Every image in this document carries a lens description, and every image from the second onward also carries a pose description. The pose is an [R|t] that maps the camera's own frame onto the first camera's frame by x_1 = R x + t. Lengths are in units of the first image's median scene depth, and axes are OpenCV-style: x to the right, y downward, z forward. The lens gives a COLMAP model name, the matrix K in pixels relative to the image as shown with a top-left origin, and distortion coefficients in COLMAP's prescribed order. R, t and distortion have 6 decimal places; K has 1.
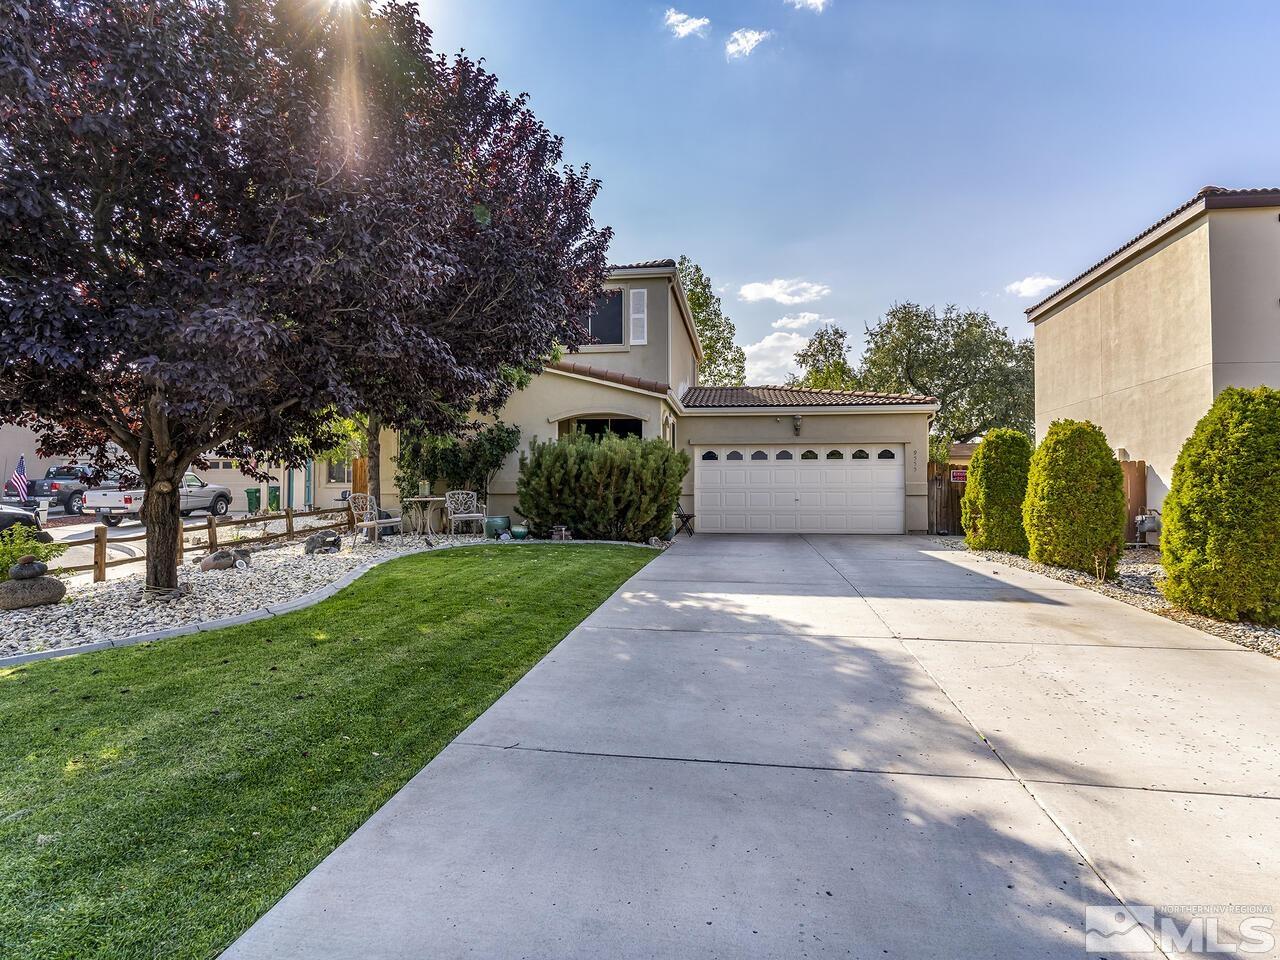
lens RADIAL K [[739.5, 0, 639.7], [0, 739.5, 480.1], [0, 0, 1]] dist [-0.004482, 0.004609]
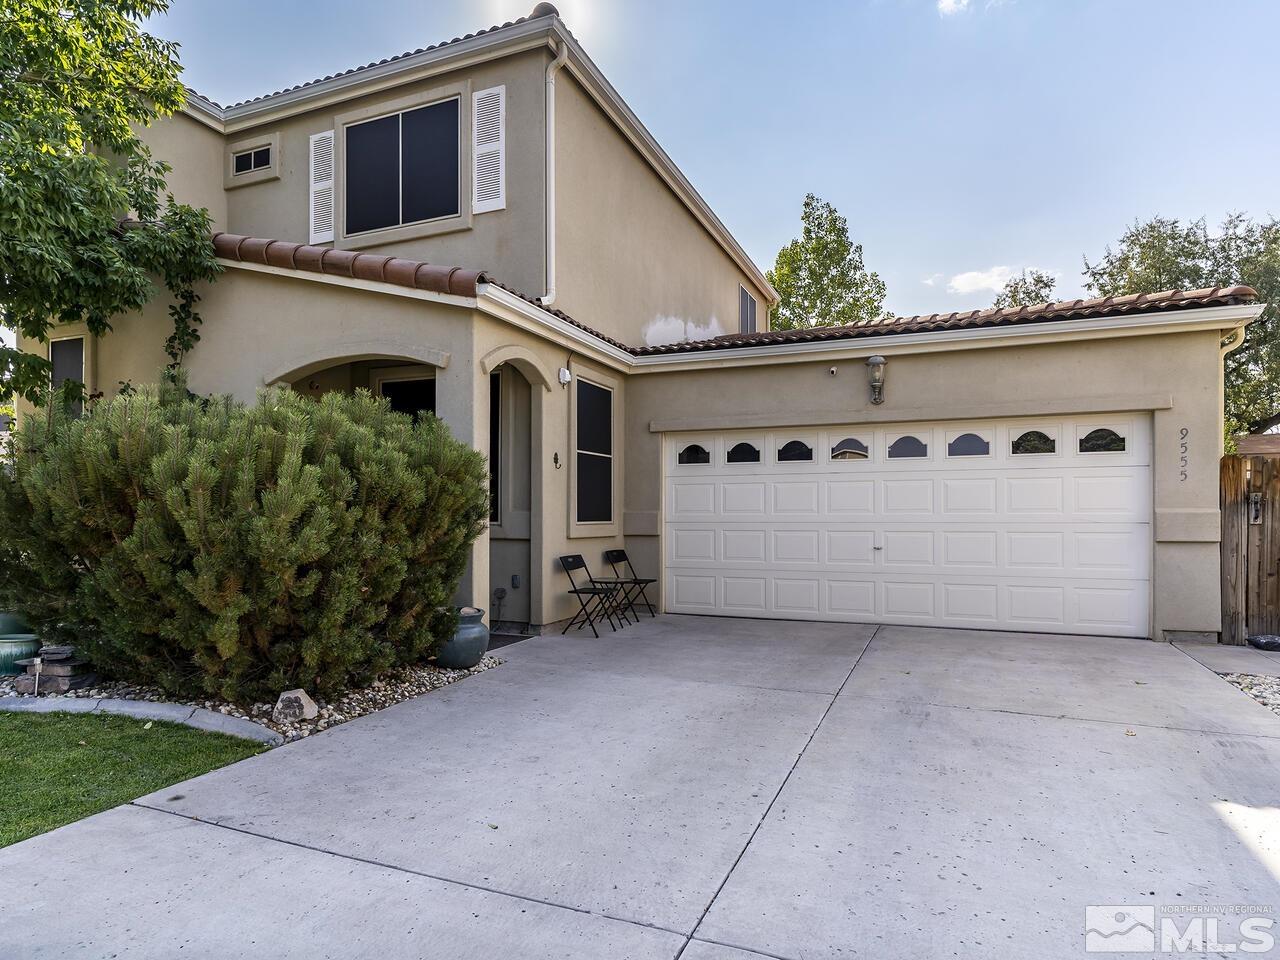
lens RADIAL K [[739.5, 0, 644.6], [0, 739.5, 513.5], [0, 0, 1]] dist [-0.004482, 0.004609]
pose [[0.967828, -0.003224, -0.251592, 0.188061], [0.009736, 0.999649, 0.024642, -0.006647], [0.251424, -0.026299, 0.967520, 0.530574]]
